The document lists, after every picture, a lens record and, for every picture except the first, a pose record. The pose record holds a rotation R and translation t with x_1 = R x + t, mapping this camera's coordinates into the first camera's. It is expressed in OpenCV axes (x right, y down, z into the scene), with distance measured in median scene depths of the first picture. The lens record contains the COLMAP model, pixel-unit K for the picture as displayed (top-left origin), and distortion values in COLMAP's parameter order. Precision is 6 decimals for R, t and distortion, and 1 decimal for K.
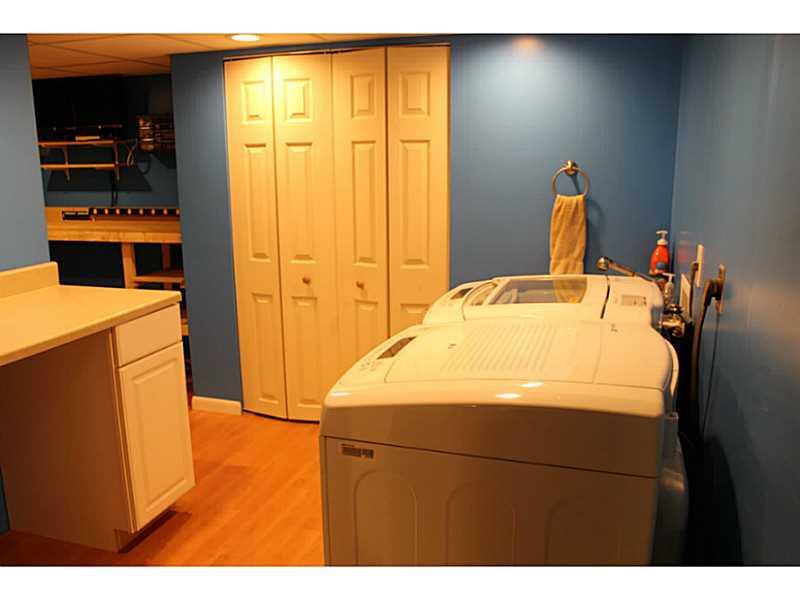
lens RADIAL K [[675.2, 0, 403.6], [0, 675.2, 298.8], [0, 0, 1]] dist [-0.157214, 0.131607]
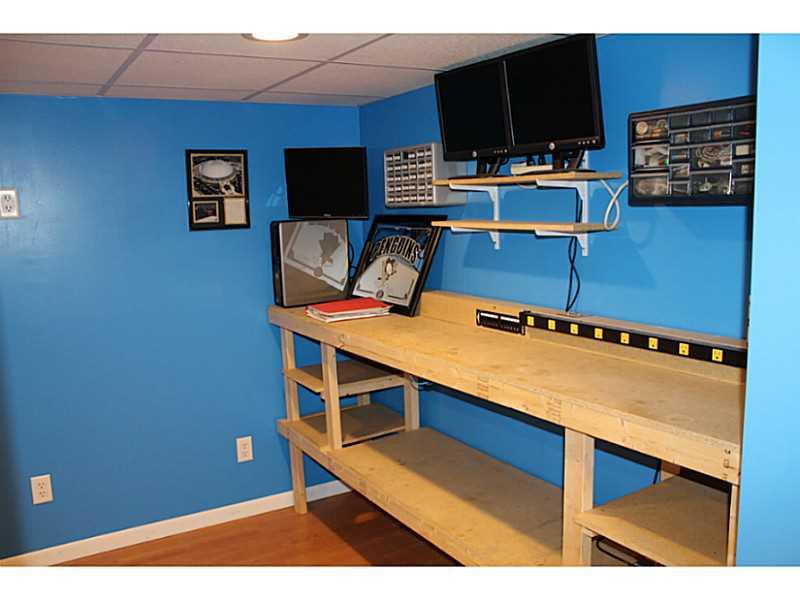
lens RADIAL K [[675.2, 0, 402.2], [0, 675.2, 301.9], [0, 0, 1]] dist [-0.157214, 0.131607]
pose [[0.762774, 0.076869, -0.642080, -0.226005], [-0.119363, 0.992585, -0.022968, -0.123223], [0.635554, 0.094160, 0.766293, 0.557278]]
